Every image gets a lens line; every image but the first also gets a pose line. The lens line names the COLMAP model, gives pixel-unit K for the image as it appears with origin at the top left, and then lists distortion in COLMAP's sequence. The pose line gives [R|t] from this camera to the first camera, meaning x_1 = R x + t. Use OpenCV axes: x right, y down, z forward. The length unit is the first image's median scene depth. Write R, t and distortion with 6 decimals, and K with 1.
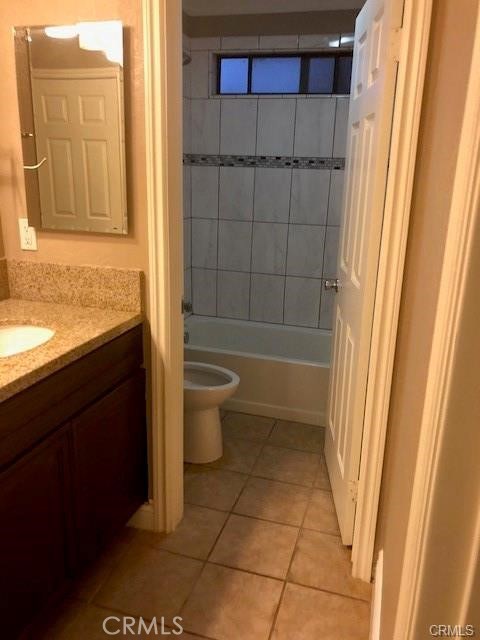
lens RADIAL K [[525.9, 0, 239.7], [0, 525.9, 315.5], [0, 0, 1]] dist [0.026158, -0.017049]
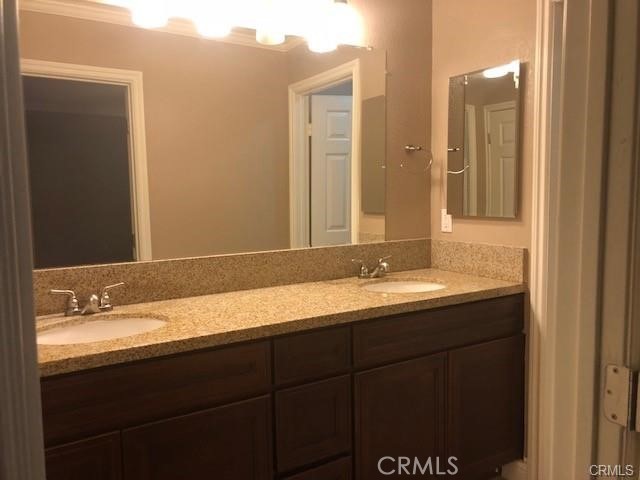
lens RADIAL K [[525.9, 0, 321.0], [0, 525.9, 240.4], [0, 0, 1]] dist [0.026158, -0.017049]
pose [[0.753109, 0.026230, -0.657373, 0.245217], [-0.140800, 0.982480, -0.122103, 0.107068], [0.642653, 0.184515, 0.743607, -0.196073]]
